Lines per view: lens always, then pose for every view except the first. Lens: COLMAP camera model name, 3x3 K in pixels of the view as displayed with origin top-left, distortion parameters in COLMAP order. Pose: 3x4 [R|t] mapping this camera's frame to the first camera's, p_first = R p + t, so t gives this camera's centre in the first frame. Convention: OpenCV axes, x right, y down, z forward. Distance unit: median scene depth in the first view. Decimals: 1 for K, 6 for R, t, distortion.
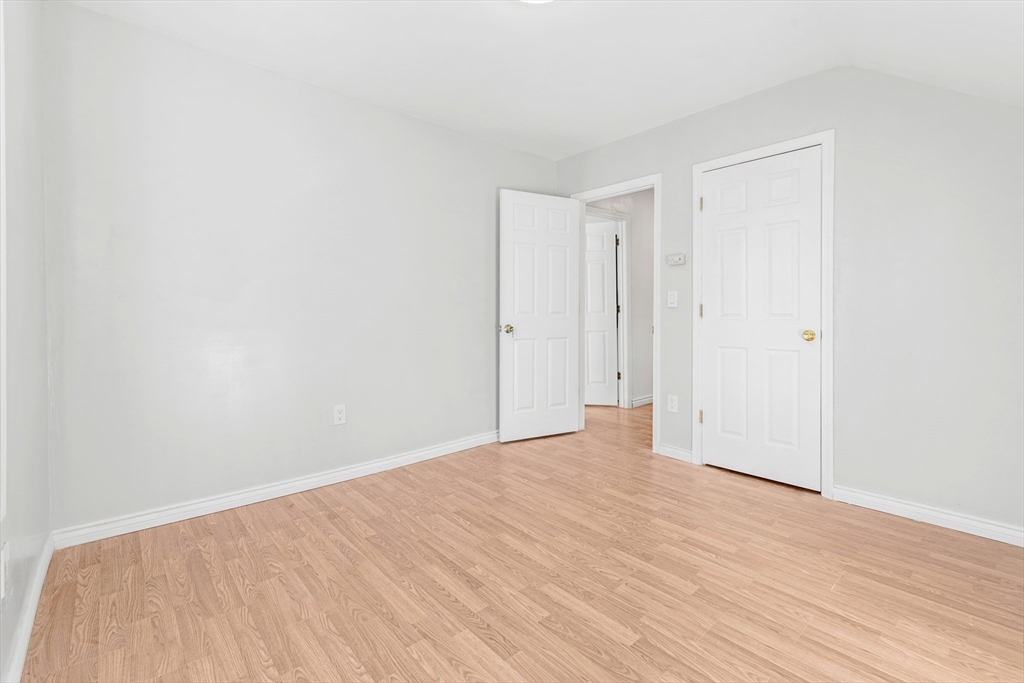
lens RADIAL K [[456.8, 0, 510.9], [0, 456.8, 323.1], [0, 0, 1]] dist [0.001411, -0.000462]
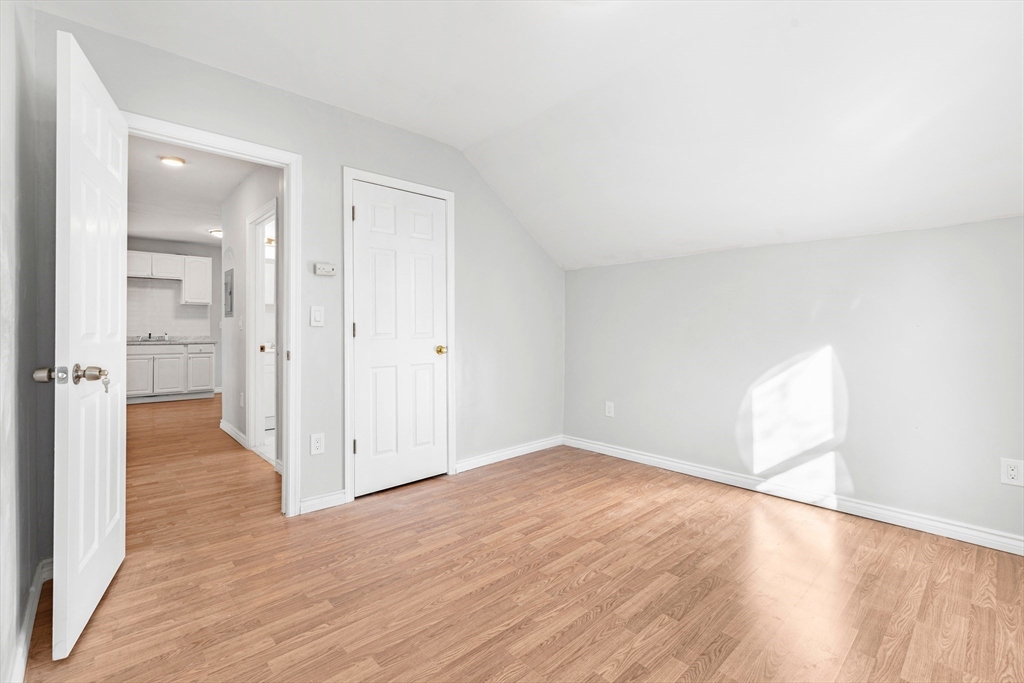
lens RADIAL K [[456.8, 0, 515.1], [0, 456.8, 333.3], [0, 0, 1]] dist [0.001411, -0.000462]
pose [[-0.032676, -0.008771, 0.999427, -0.763005], [0.026121, 0.999612, 0.009627, -0.032232], [-0.999125, 0.026420, -0.032435, 1.073687]]
